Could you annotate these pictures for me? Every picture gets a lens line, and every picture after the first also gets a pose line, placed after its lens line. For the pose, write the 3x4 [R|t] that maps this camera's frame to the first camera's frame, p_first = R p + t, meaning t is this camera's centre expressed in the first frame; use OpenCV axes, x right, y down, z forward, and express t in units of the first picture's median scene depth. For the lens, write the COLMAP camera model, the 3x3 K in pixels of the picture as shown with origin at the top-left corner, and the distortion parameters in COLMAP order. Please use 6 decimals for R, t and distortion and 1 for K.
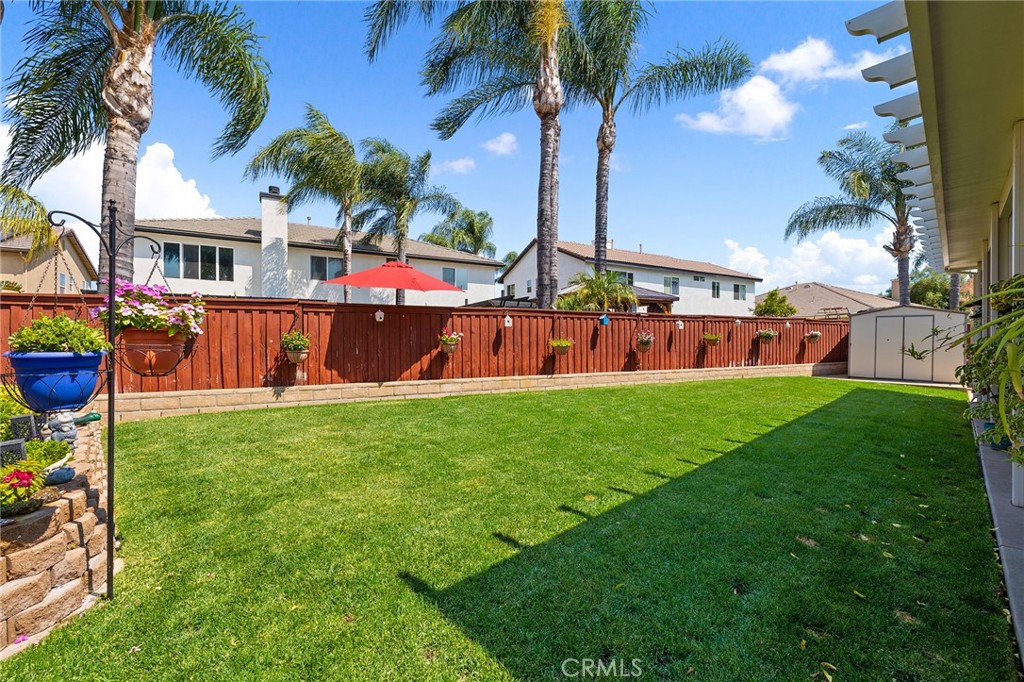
lens RADIAL K [[440.3, 0, 507.9], [0, 440.3, 338.6], [0, 0, 1]] dist [-0.002815, -0.000079]
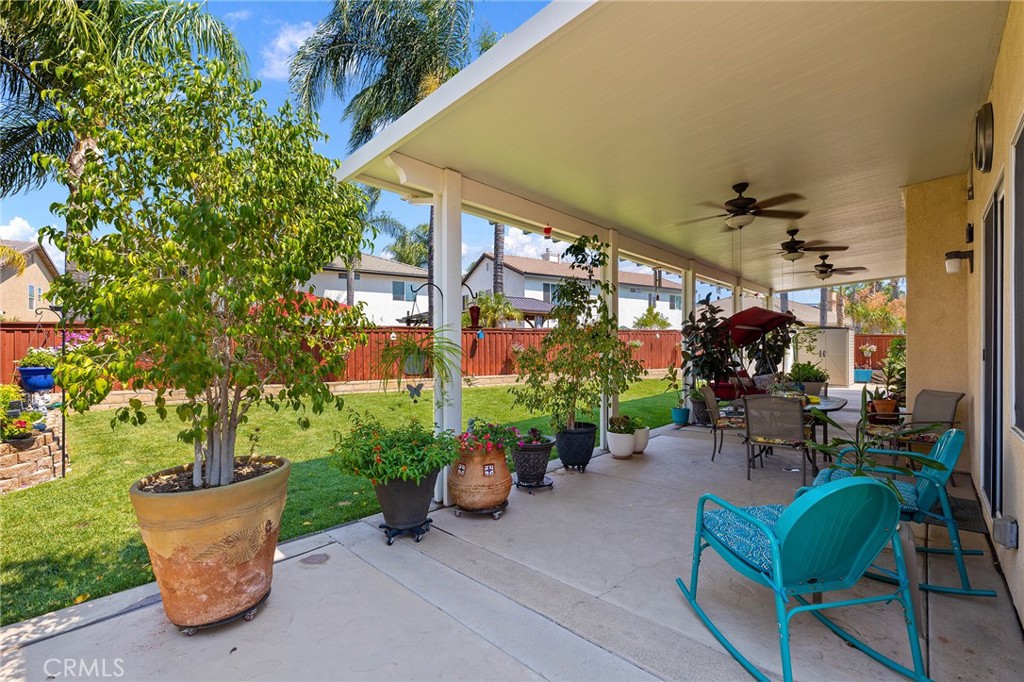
lens RADIAL K [[440.3, 0, 514.3], [0, 440.3, 343.0], [0, 0, 1]] dist [-0.002815, -0.000079]
pose [[0.999109, -0.003926, 0.042029, 0.315764], [0.003950, 0.999992, -0.000482, -0.019456], [-0.042026, 0.000647, 0.999116, -0.323987]]
